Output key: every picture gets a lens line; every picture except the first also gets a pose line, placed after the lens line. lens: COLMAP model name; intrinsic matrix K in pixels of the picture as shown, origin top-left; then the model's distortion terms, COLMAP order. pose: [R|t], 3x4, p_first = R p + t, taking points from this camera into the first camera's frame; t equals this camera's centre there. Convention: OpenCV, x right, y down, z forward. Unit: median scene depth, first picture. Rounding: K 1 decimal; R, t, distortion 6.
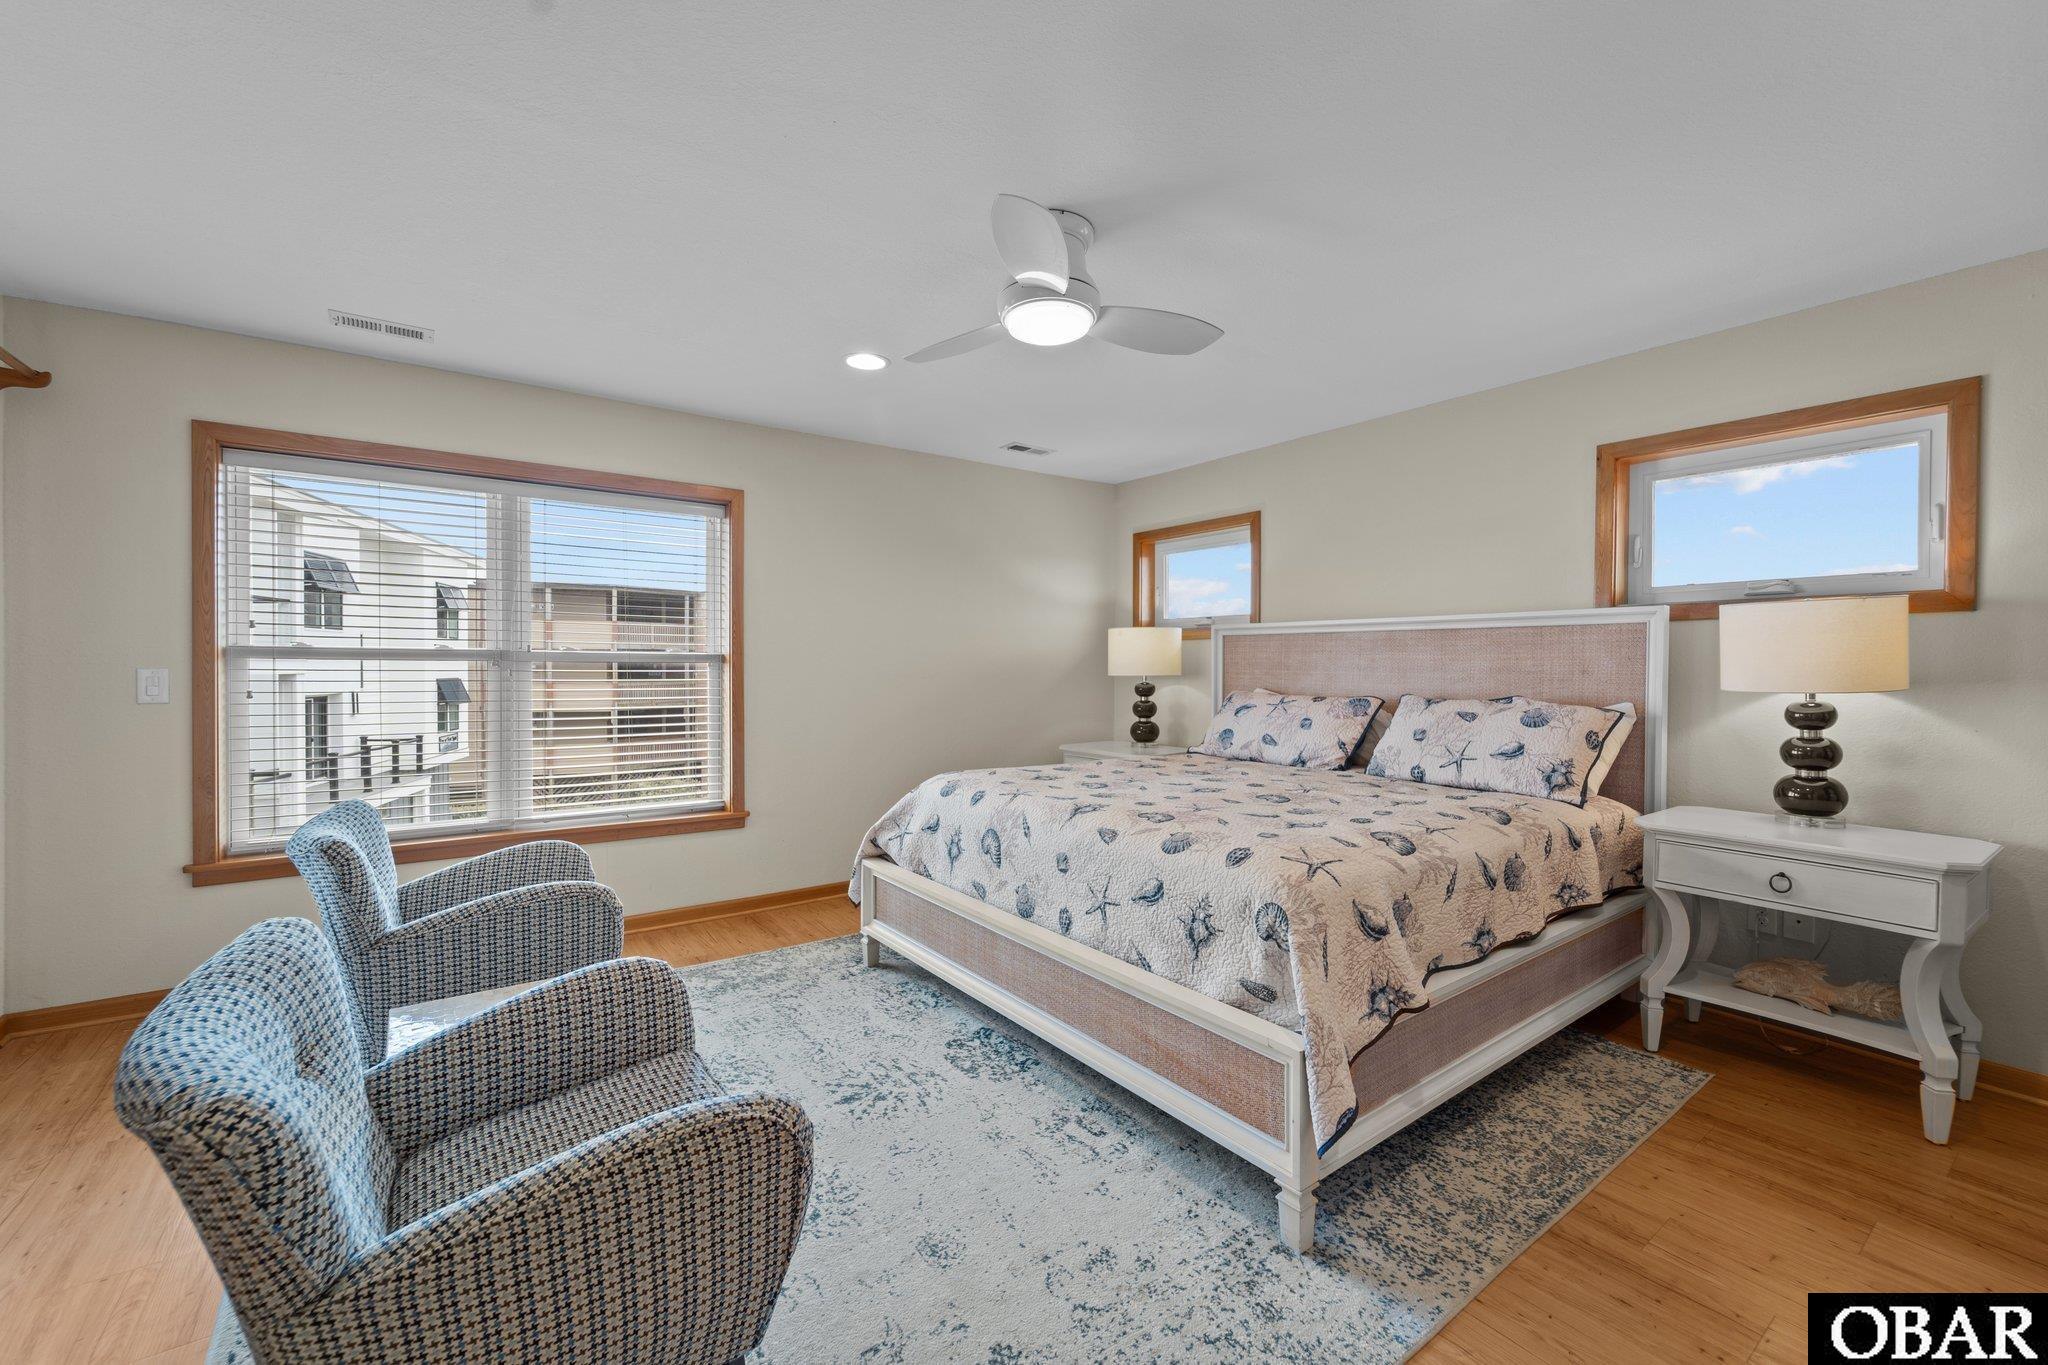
lens RADIAL K [[834.6, 0, 1018.4], [0, 834.6, 681.0], [0, 0, 1]] dist [0.006910, -0.001023]
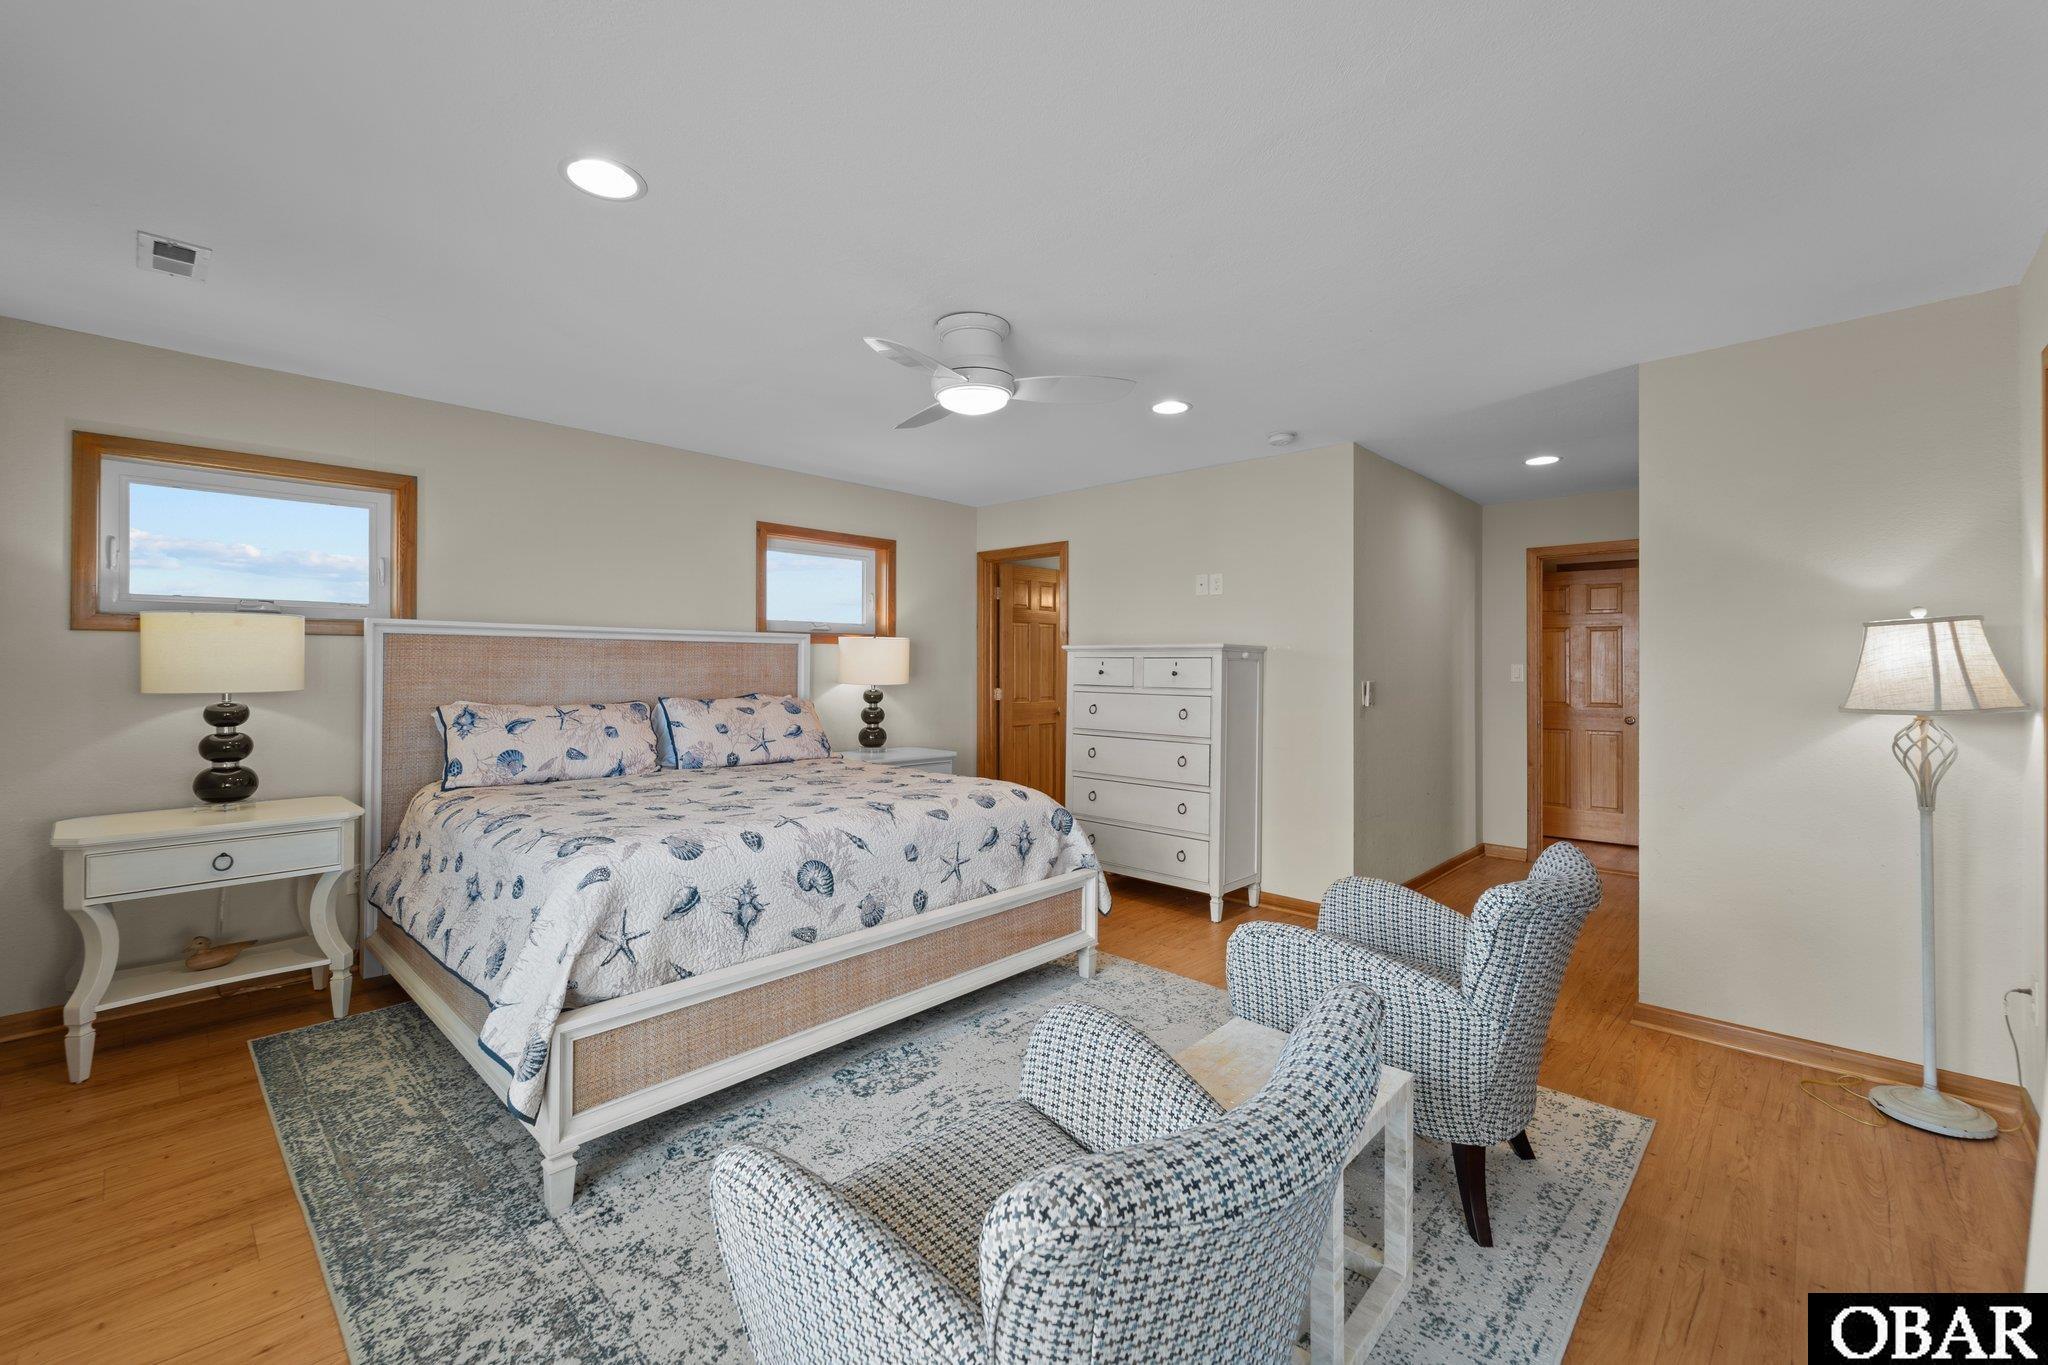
lens RADIAL K [[834.6, 0, 1023.0], [0, 834.6, 660.6], [0, 0, 1]] dist [0.006910, -0.001023]
pose [[-0.192804, 0.001928, 0.981235, -0.958916], [0.014253, 0.999898, 0.000835, -0.035807], [-0.981134, 0.014147, -0.192812, 0.944883]]
